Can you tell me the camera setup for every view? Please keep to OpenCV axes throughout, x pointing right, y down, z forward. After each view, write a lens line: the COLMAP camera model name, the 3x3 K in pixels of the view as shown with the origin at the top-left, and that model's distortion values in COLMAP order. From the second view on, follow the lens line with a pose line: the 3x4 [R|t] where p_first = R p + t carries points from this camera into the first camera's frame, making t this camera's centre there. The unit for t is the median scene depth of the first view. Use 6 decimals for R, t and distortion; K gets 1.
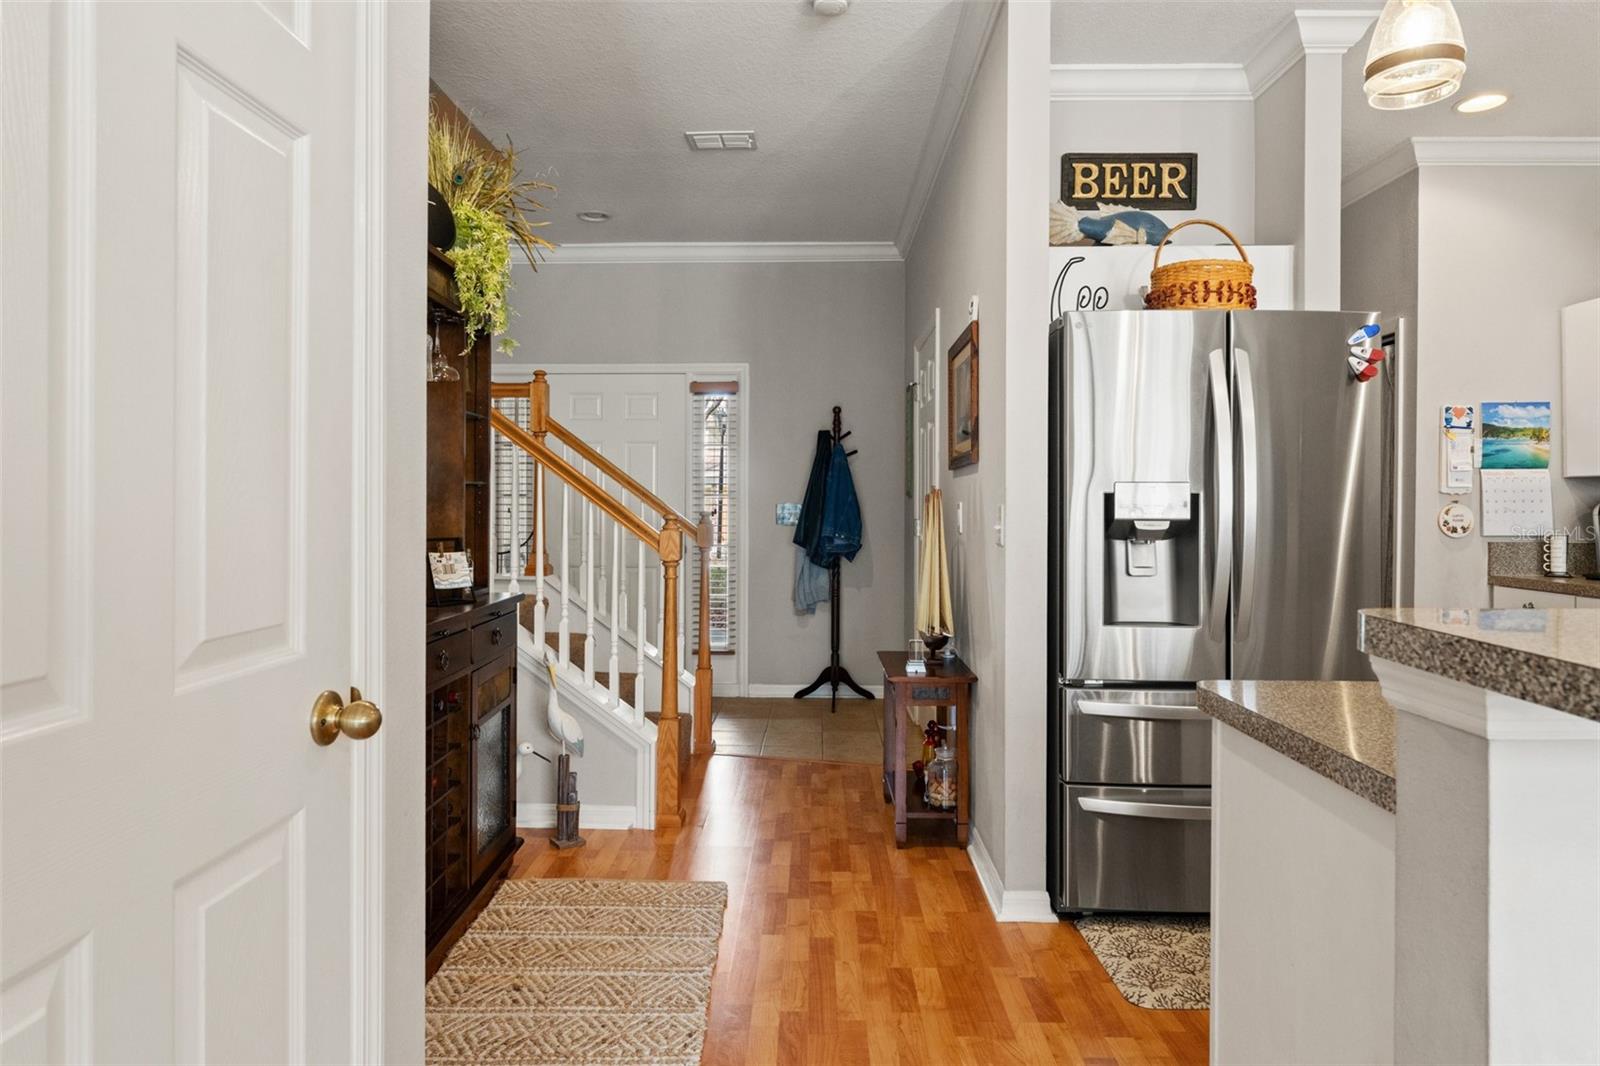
lens RADIAL K [[944.5, 0, 795.8], [0, 944.5, 507.7], [0, 0, 1]] dist [0.000356, -0.000721]
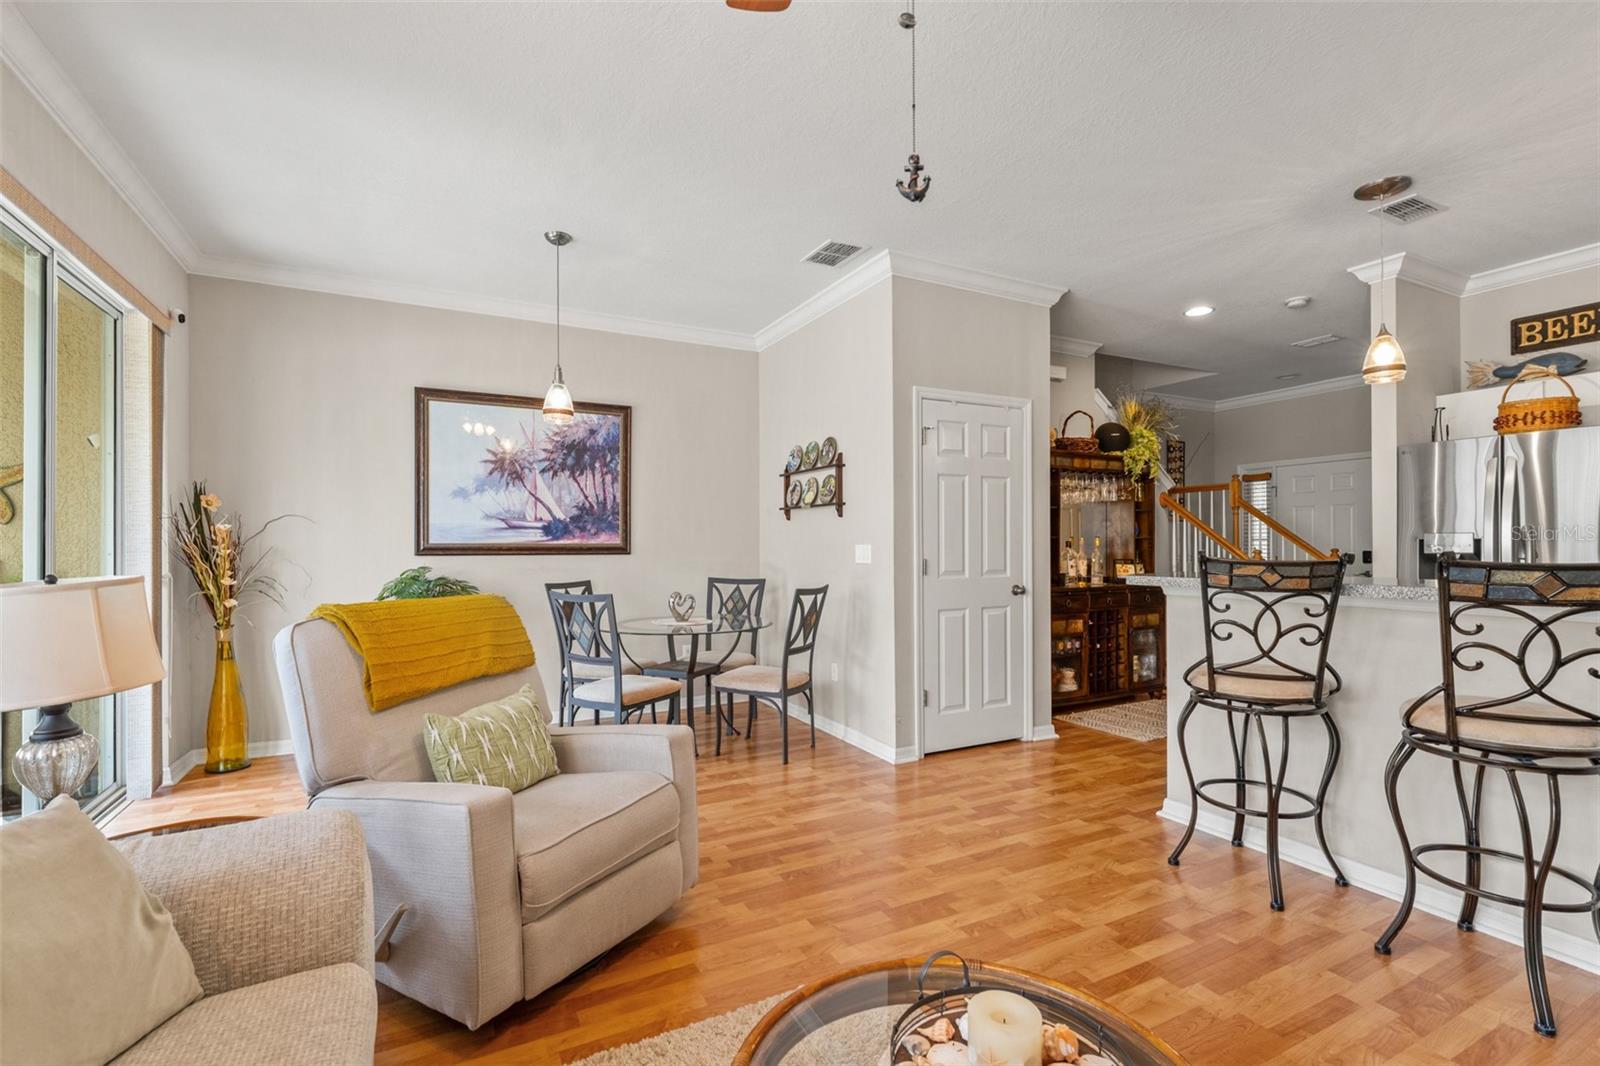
lens RADIAL K [[725.3, 0, 800.0], [0, 725.3, 533.0], [0, 0, 1]] dist [0.000904, 0.000148]
pose [[0.482972, -0.018037, -0.875450, 0.762646], [0.001959, 0.999808, -0.019518, -0.000843], [0.875634, 0.007712, 0.482914, -0.611541]]
